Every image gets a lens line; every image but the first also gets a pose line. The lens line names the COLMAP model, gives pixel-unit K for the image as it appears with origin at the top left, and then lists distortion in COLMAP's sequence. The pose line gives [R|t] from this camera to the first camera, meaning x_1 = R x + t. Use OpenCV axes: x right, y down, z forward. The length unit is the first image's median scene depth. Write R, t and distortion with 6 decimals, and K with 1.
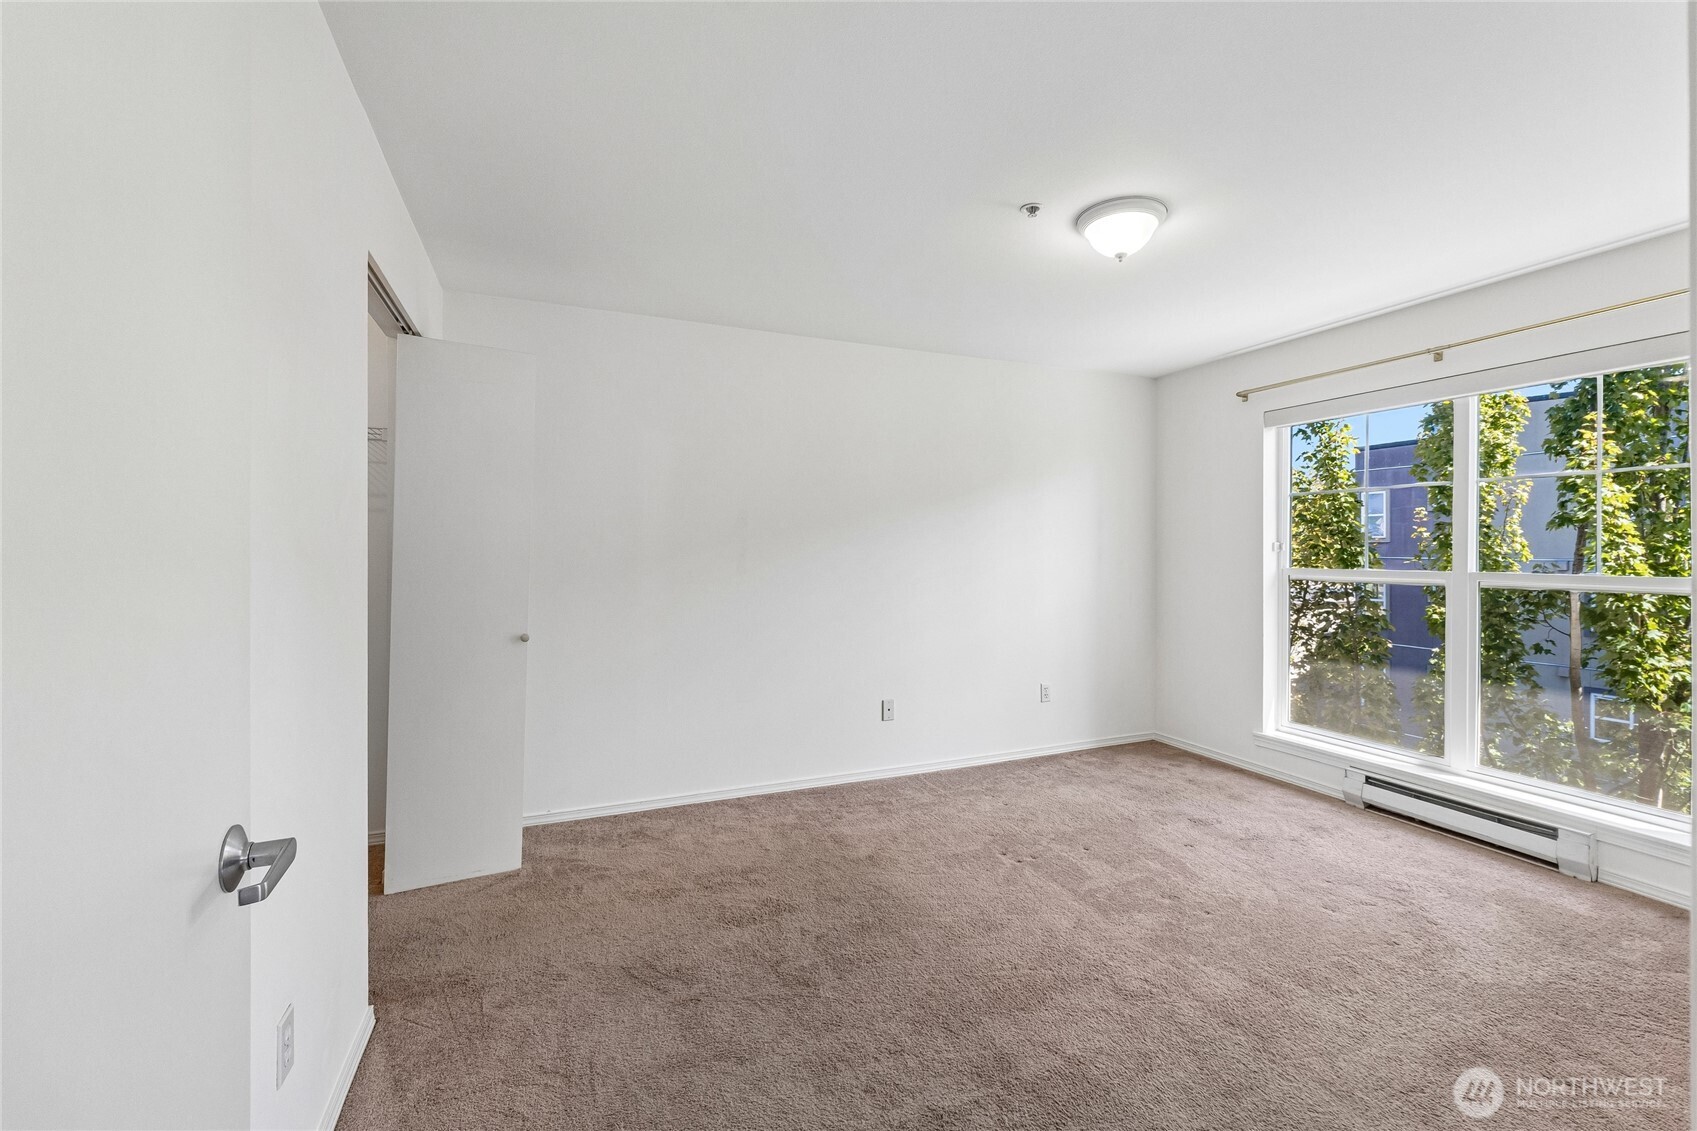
lens RADIAL K [[713.0, 0, 843.4], [0, 713.0, 554.2], [0, 0, 1]] dist [-0.010740, 0.000282]
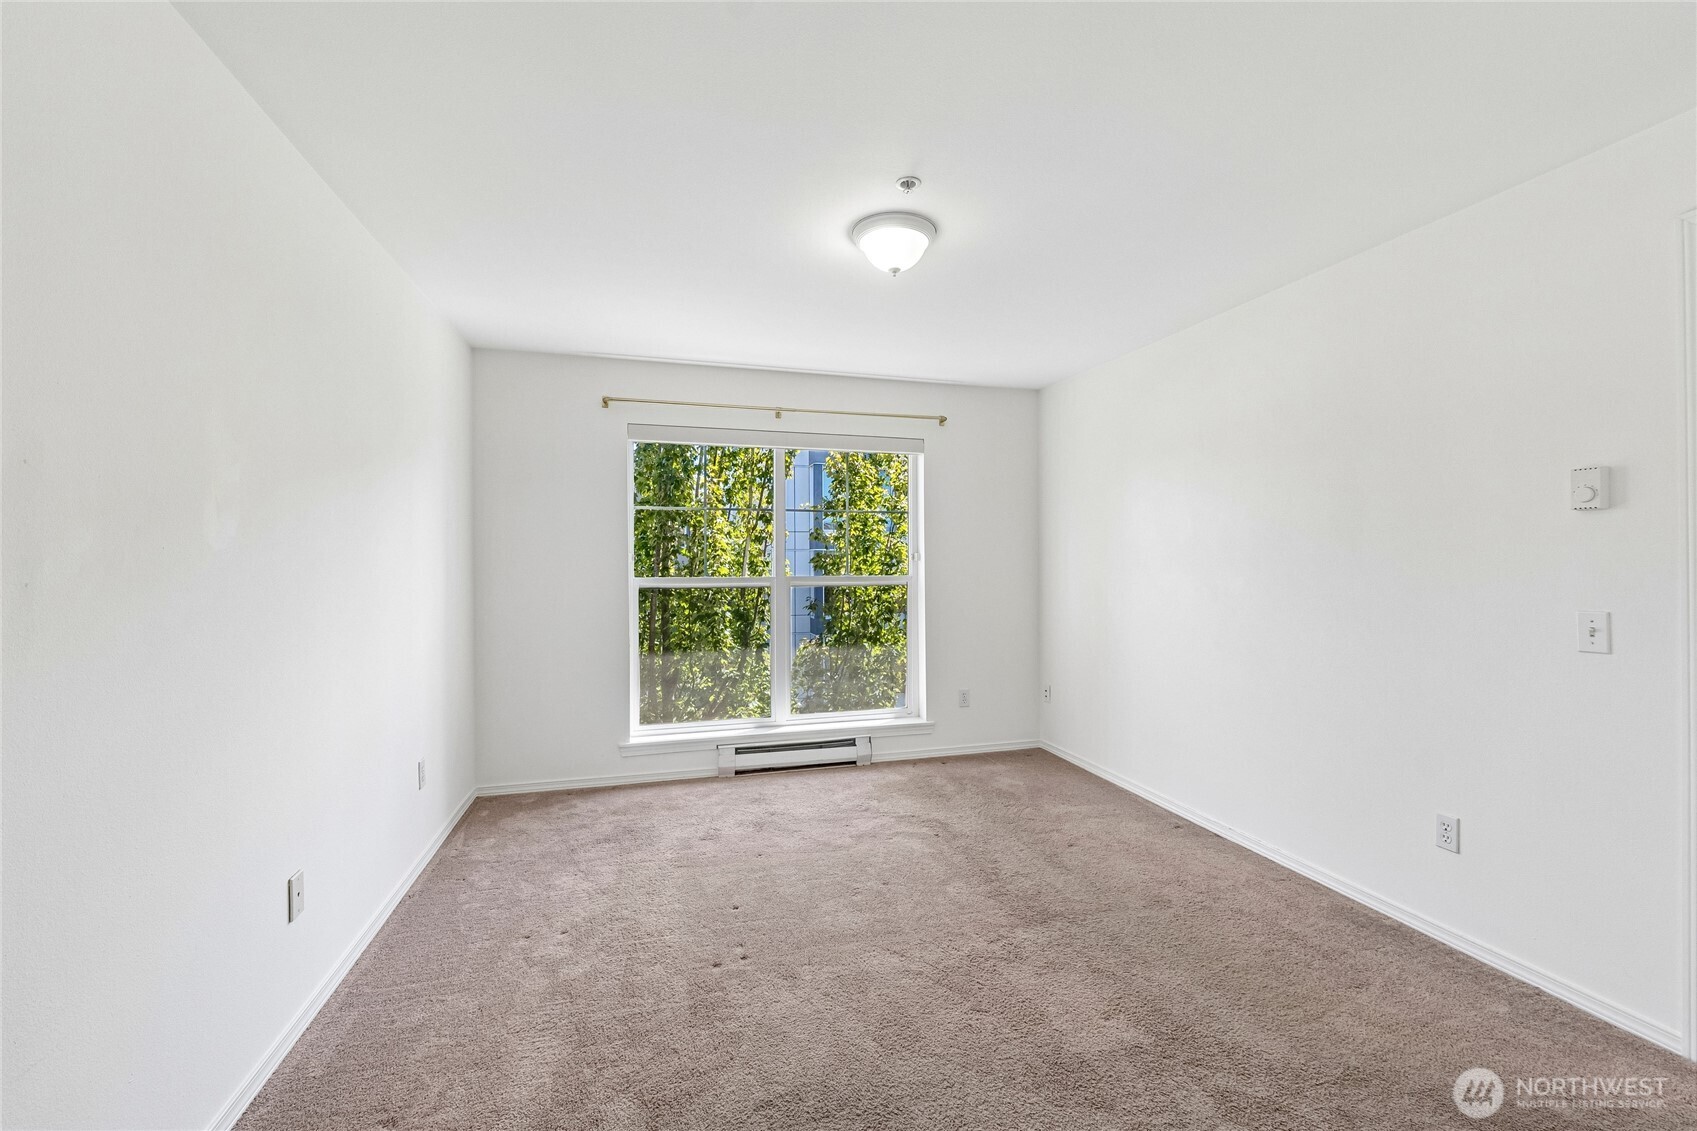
lens RADIAL K [[713.0, 0, 847.0], [0, 713.0, 564.4], [0, 0, 1]] dist [-0.010740, 0.000282]
pose [[0.094804, -0.008888, 0.995456, -0.453628], [0.009679, 0.999921, 0.008006, -0.007318], [-0.995449, 0.008876, 0.094882, 0.703868]]
